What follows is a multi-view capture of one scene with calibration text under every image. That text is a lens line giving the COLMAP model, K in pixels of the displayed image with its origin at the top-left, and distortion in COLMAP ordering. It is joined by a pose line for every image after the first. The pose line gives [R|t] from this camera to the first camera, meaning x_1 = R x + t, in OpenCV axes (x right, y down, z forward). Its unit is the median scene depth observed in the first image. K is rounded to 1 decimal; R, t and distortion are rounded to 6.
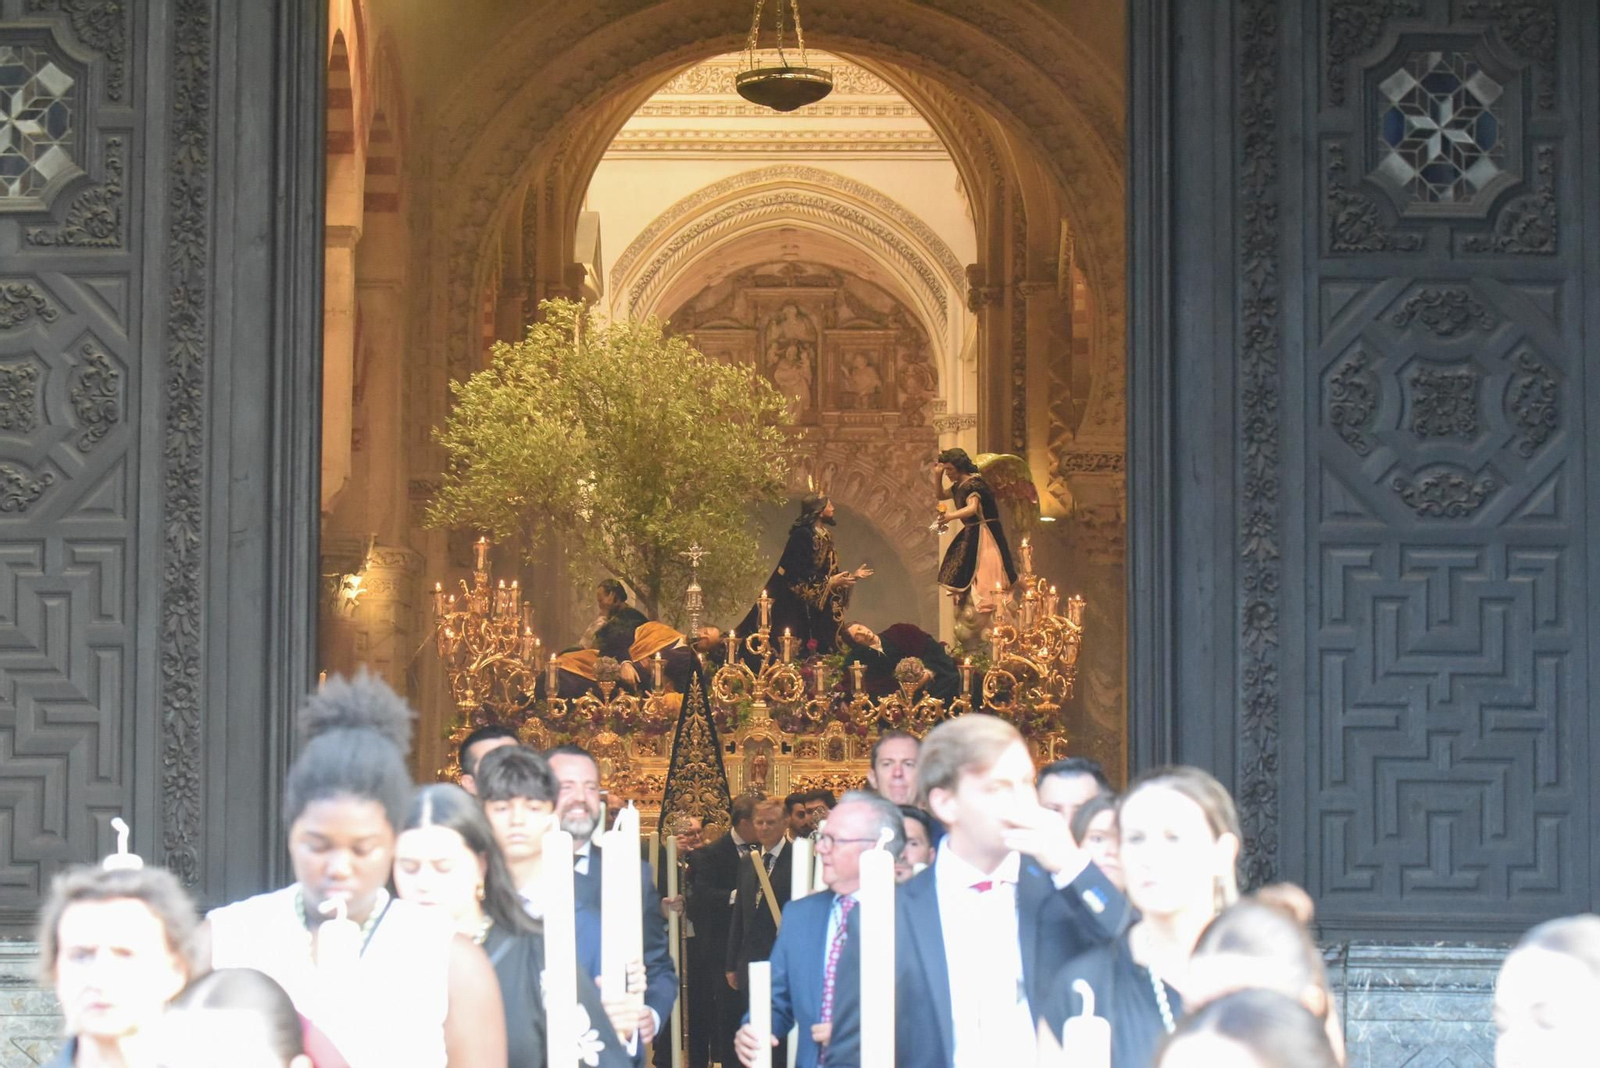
lens RADIAL K [[3952.1, 0, 814.4], [0, 3952.1, 527.5], [0, 0, 1]] dist [-0.104377, 0.000000]
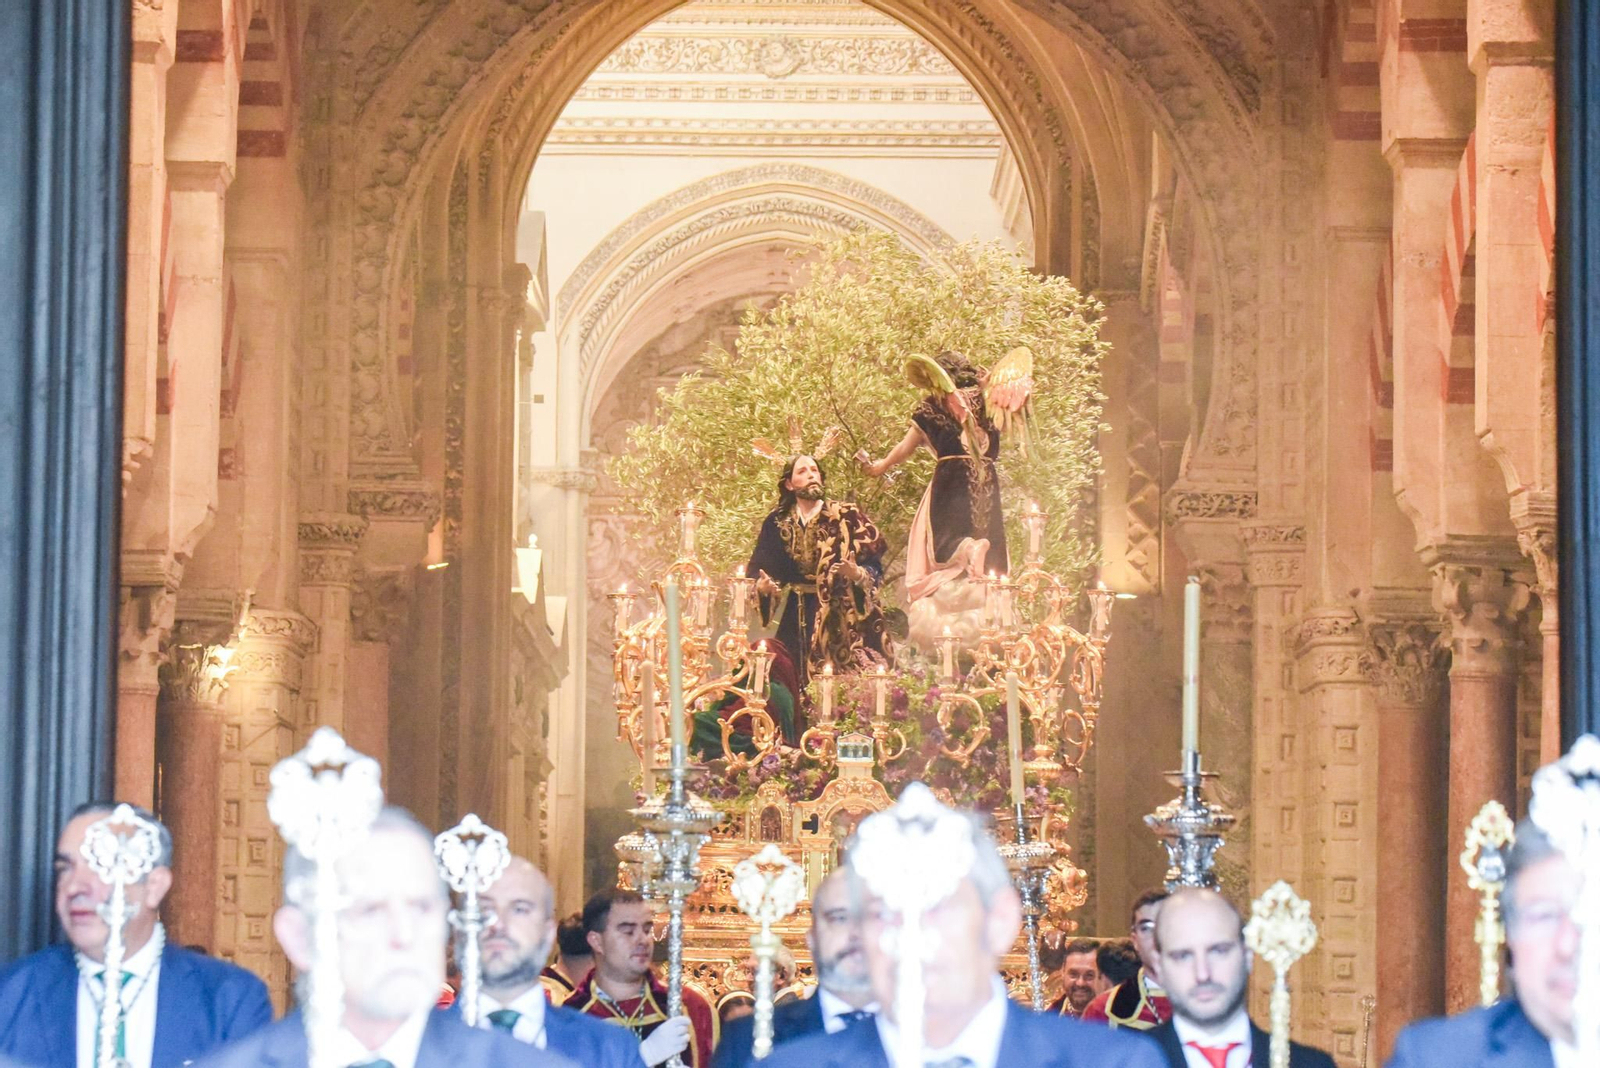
lens RADIAL K [[4626.5, 0, 785.3], [0, 4626.5, 528.2], [0, 0, 1]] dist [0.211584, 0.000000]
pose [[0.999989, 0.004658, 0.001124, -0.032271], [-0.004627, 0.999640, -0.026434, 0.032163], [-0.001247, 0.026428, 0.999650, 0.344648]]
